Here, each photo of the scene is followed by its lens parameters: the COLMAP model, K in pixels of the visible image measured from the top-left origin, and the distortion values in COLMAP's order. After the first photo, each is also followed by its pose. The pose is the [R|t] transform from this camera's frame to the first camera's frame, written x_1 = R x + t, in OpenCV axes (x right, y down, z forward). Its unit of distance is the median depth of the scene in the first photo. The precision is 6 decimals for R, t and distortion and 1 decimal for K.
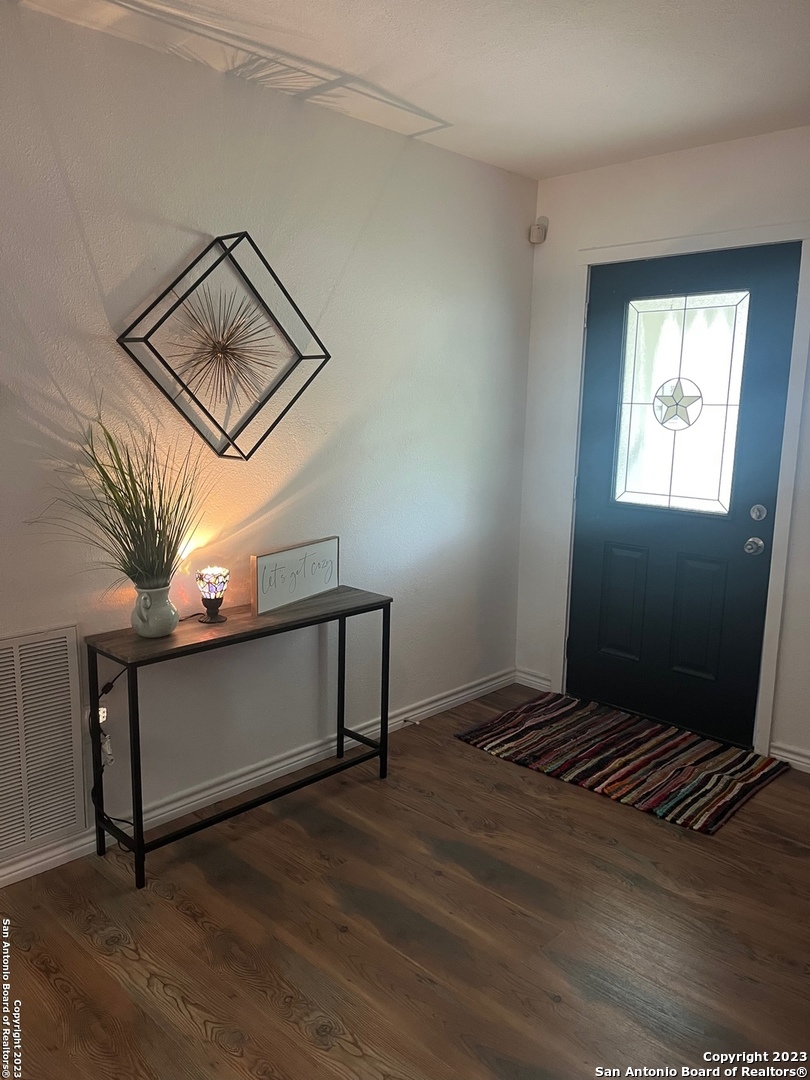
lens RADIAL K [[827.9, 0, 401.1], [0, 827.9, 543.0], [0, 0, 1]] dist [0.047099, -0.054069]
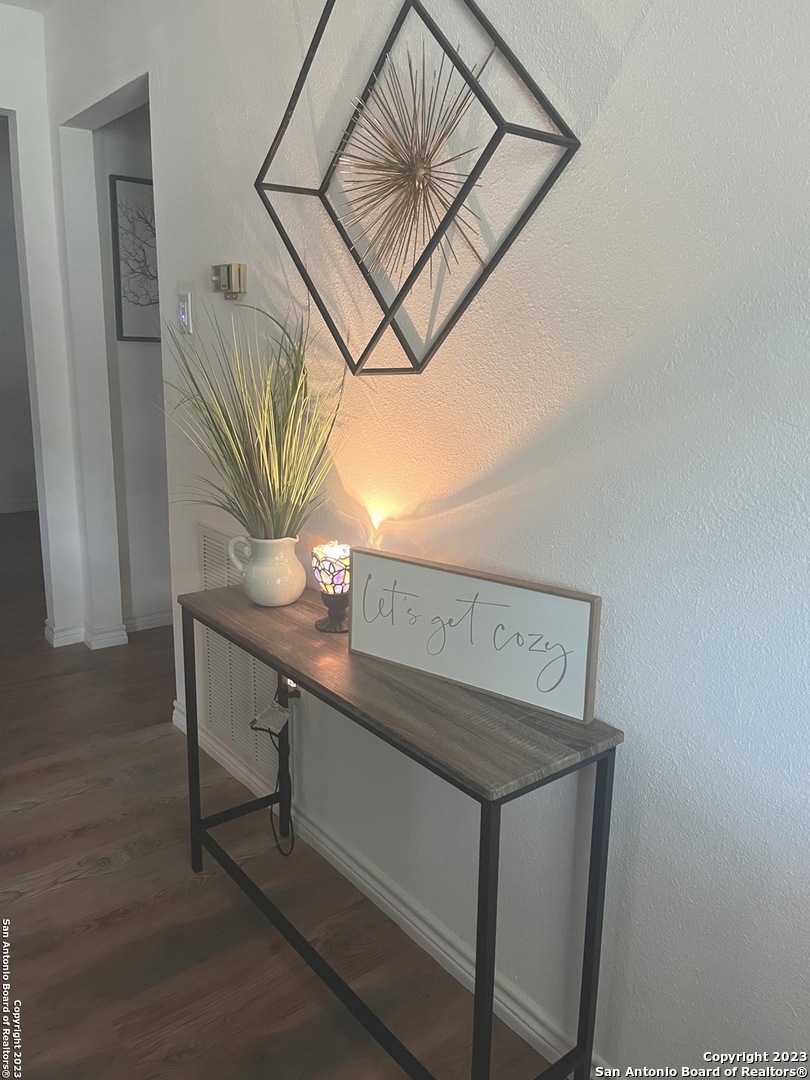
lens RADIAL K [[827.9, 0, 404.7], [0, 827.9, 530.6], [0, 0, 1]] dist [0.047099, -0.054069]
pose [[-0.140719, 0.199752, -0.969689, 0.379405], [-0.189969, 0.955788, 0.224456, -0.134534], [0.971653, 0.215796, -0.096551, 1.144947]]
